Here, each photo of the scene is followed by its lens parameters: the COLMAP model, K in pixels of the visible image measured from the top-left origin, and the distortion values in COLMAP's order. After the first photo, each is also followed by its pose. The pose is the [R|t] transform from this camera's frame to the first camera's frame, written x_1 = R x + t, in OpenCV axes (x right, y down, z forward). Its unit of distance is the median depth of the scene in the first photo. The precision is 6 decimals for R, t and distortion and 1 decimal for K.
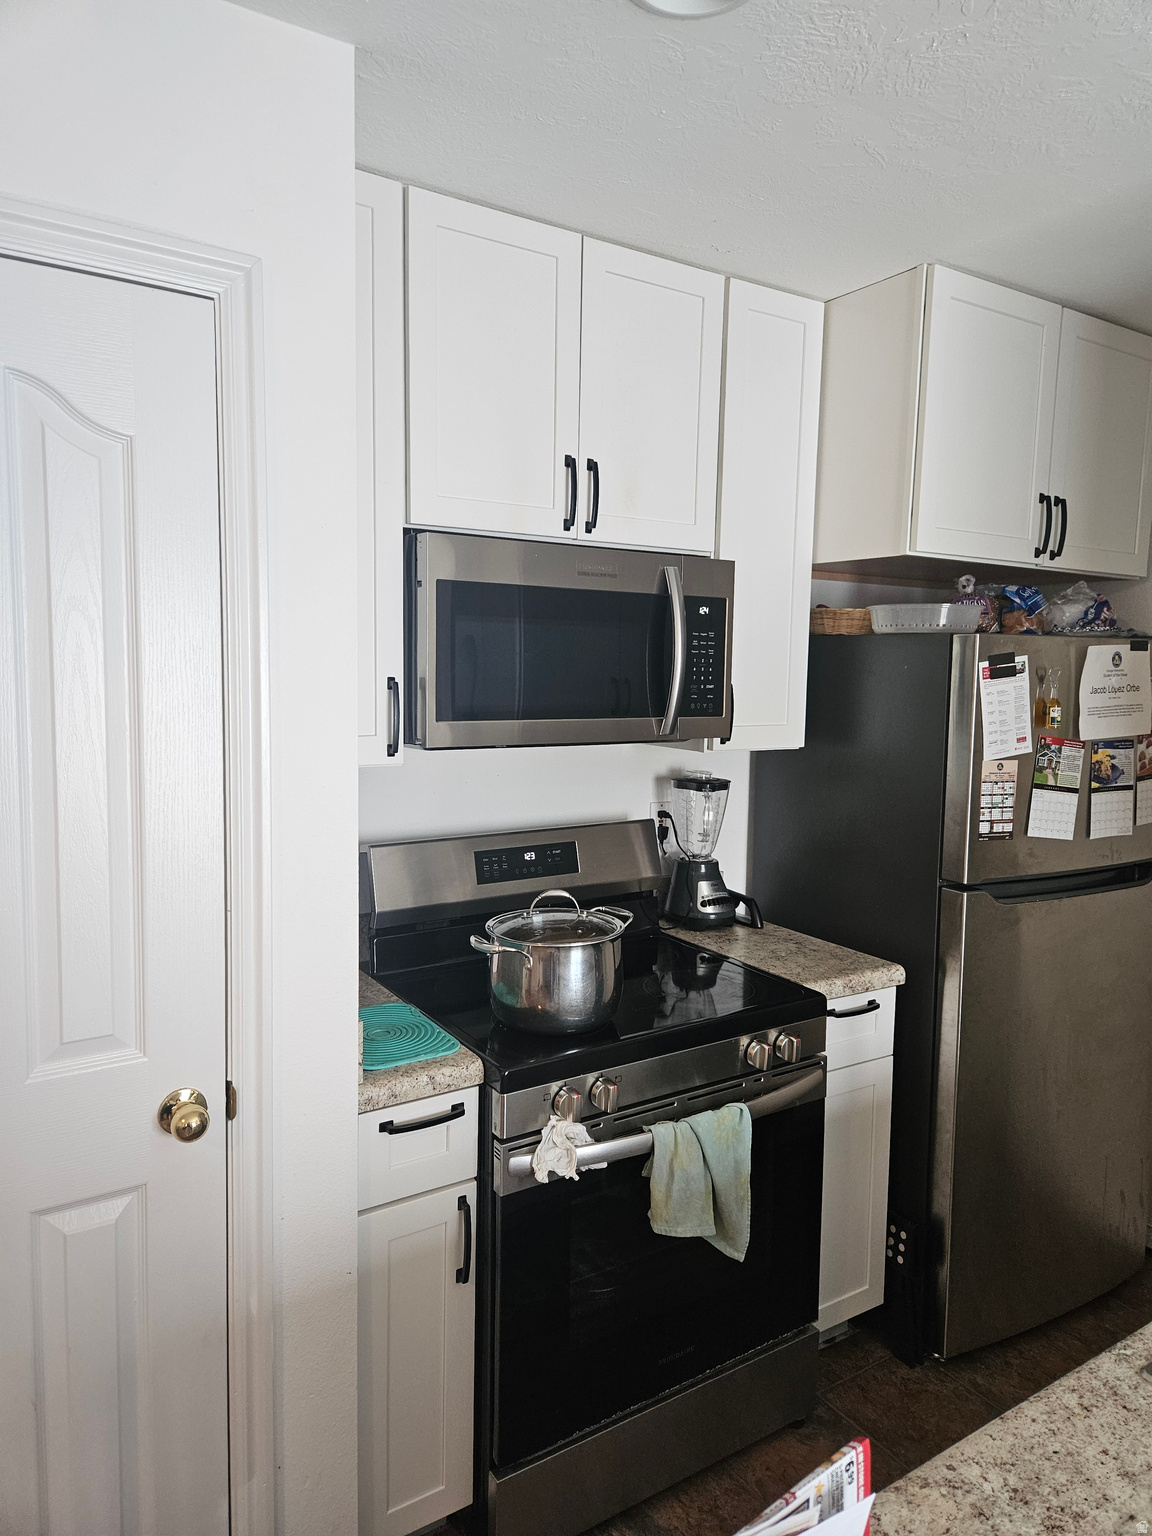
lens RADIAL K [[1025.3, 0, 575.1], [0, 1025.3, 761.1], [0, 0, 1]] dist [0.051861, -0.020803]
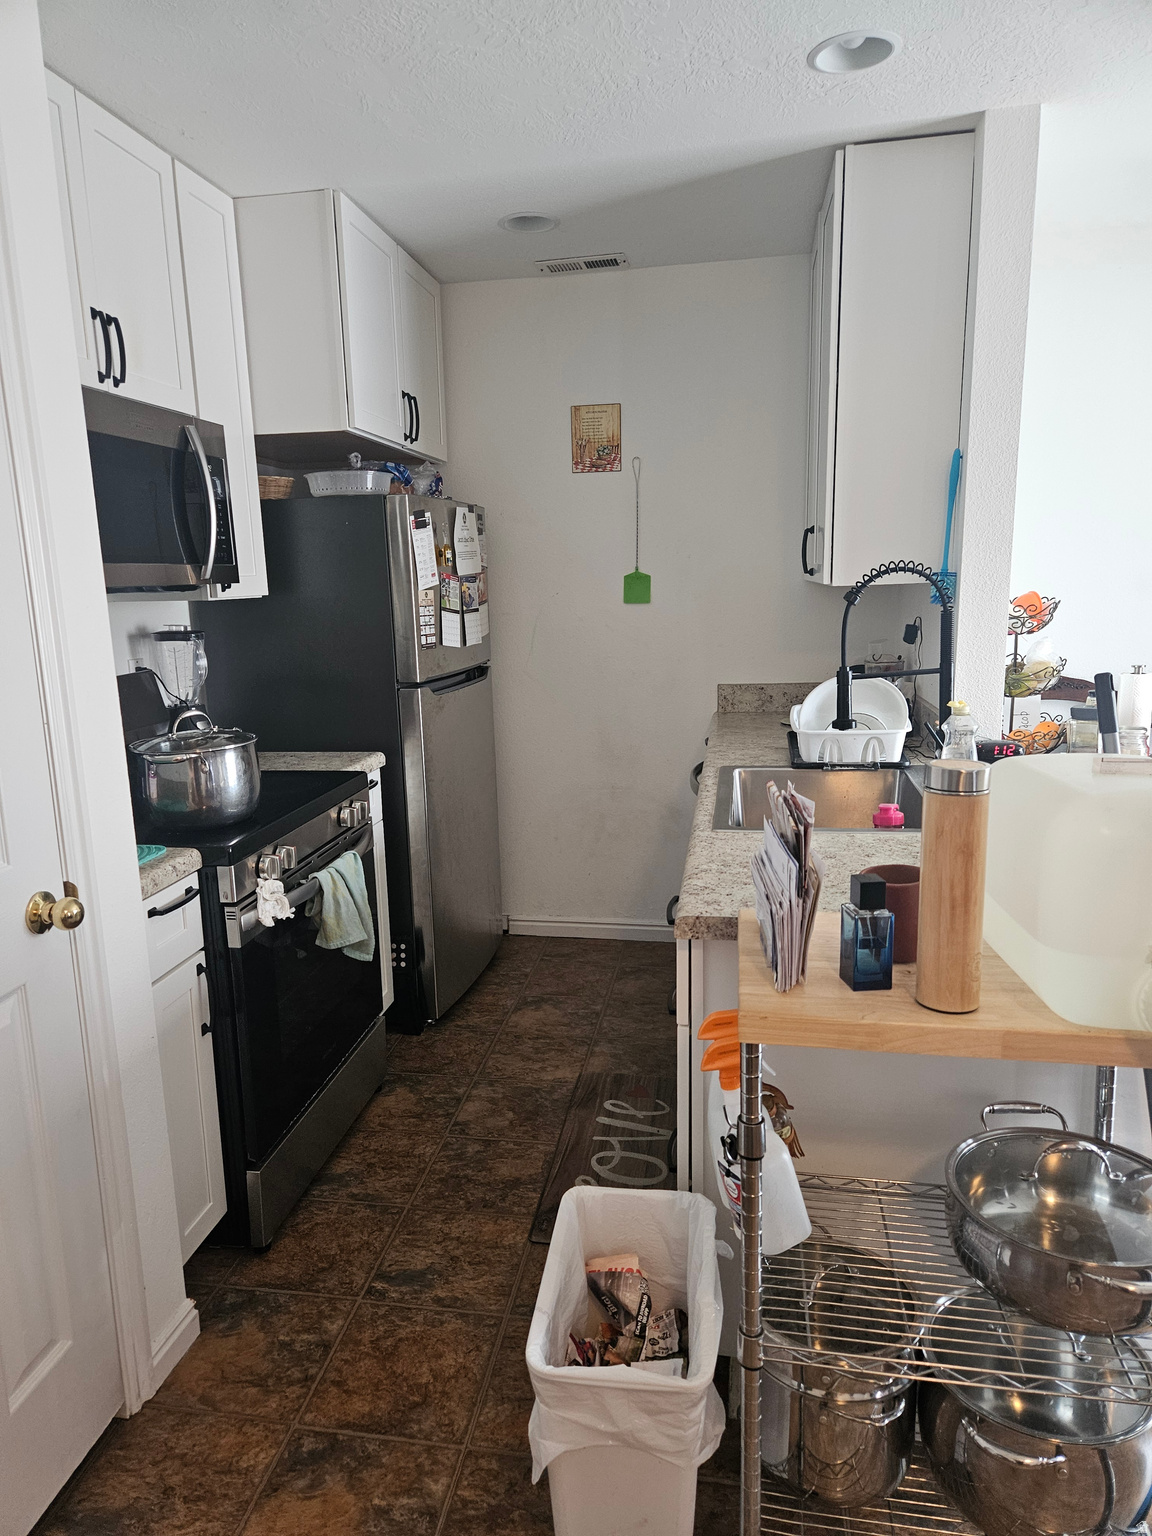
lens RADIAL K [[1025.3, 0, 571.9], [0, 1025.3, 772.6], [0, 0, 1]] dist [0.051861, -0.020803]
pose [[0.675944, -0.175654, 0.715713, -0.483128], [0.104473, 0.984210, 0.142882, 0.063515], [-0.729510, -0.021808, 0.683622, -0.084942]]
